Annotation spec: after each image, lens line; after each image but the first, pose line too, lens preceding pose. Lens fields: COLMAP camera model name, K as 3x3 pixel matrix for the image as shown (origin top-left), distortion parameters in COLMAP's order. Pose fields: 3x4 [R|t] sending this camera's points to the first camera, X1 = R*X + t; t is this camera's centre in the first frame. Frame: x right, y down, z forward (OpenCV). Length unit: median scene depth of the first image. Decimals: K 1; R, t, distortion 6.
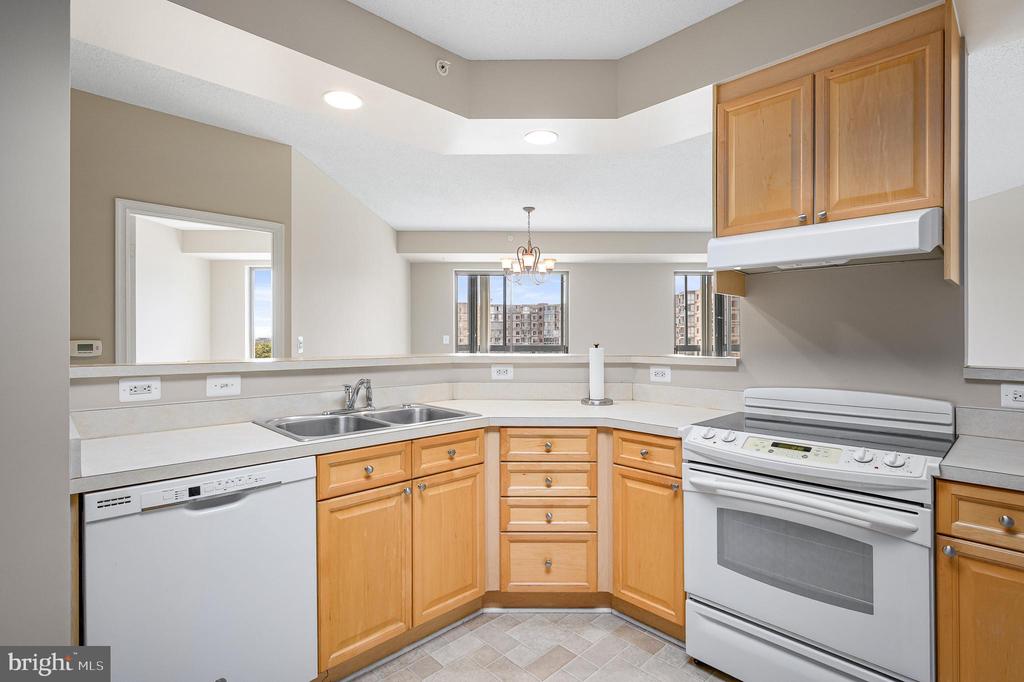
lens RADIAL K [[507.2, 0, 513.5], [0, 507.2, 336.2], [0, 0, 1]] dist [0.004320, -0.001752]
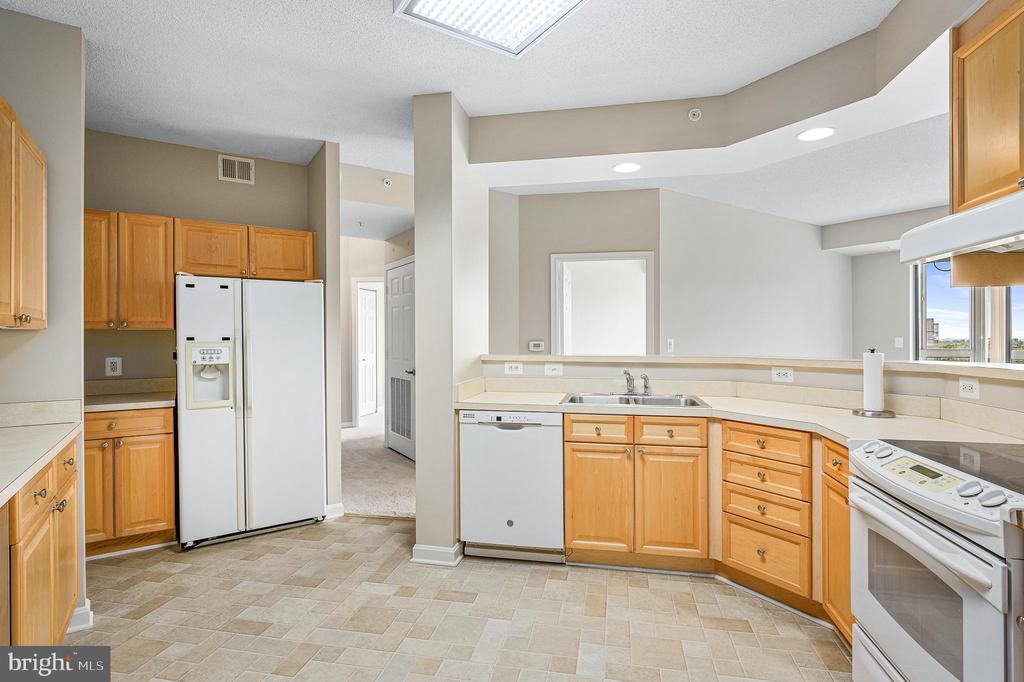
lens RADIAL K [[507.2, 0, 503.8], [0, 507.2, 339.9], [0, 0, 1]] dist [0.004320, -0.001752]
pose [[0.553371, 0.003226, -0.832928, 0.703021], [0.000689, 0.999990, 0.004331, -0.005470], [0.832934, -0.002971, 0.553364, -0.047169]]
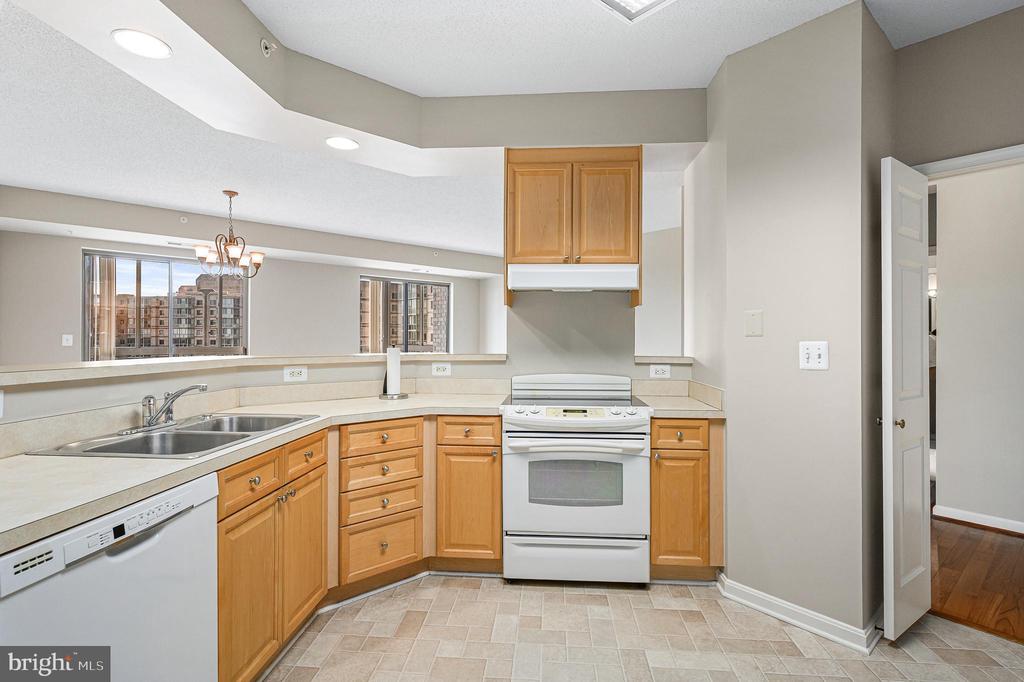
lens RADIAL K [[507.2, 0, 518.6], [0, 507.2, 334.6], [0, 0, 1]] dist [0.004320, -0.001752]
pose [[0.739818, 0.008035, 0.672759, -0.486125], [-0.004597, 0.999966, -0.006888, 0.001608], [-0.672791, 0.002003, 0.739829, -0.002408]]
